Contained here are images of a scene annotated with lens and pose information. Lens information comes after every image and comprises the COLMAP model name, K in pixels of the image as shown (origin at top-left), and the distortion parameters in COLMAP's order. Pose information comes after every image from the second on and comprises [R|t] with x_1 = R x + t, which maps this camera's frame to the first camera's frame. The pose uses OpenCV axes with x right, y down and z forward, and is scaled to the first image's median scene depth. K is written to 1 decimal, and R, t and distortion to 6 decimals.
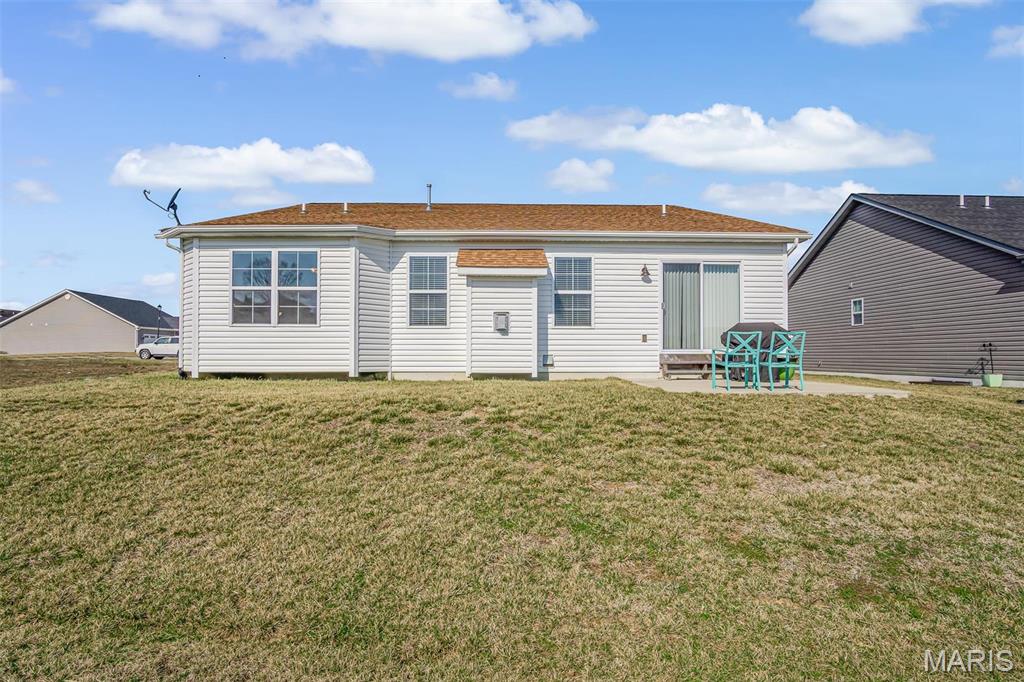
lens RADIAL K [[555.9, 0, 504.4], [0, 555.9, 348.2], [0, 0, 1]] dist [-0.033498, 0.009155]
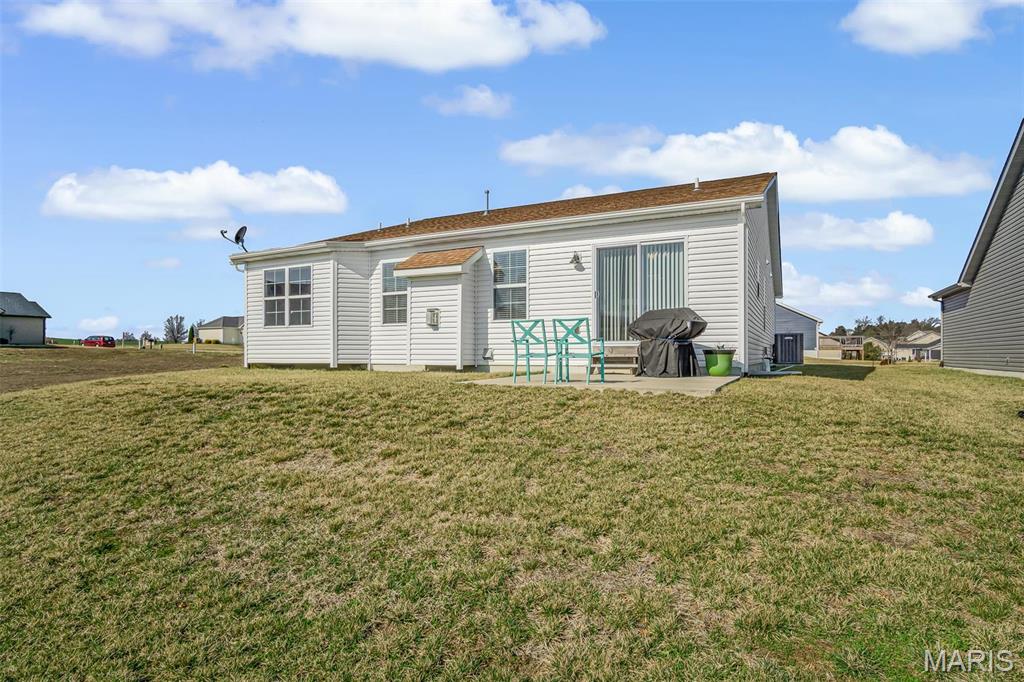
lens RADIAL K [[546.7, 0, 506.9], [0, 546.7, 341.3], [0, 0, 1]] dist [-0.004810, -0.000098]
pose [[0.881914, -0.012973, -0.471232, 0.588316], [0.010519, 0.999914, -0.007840, 0.007280], [0.471294, 0.001957, 0.881974, 0.123311]]
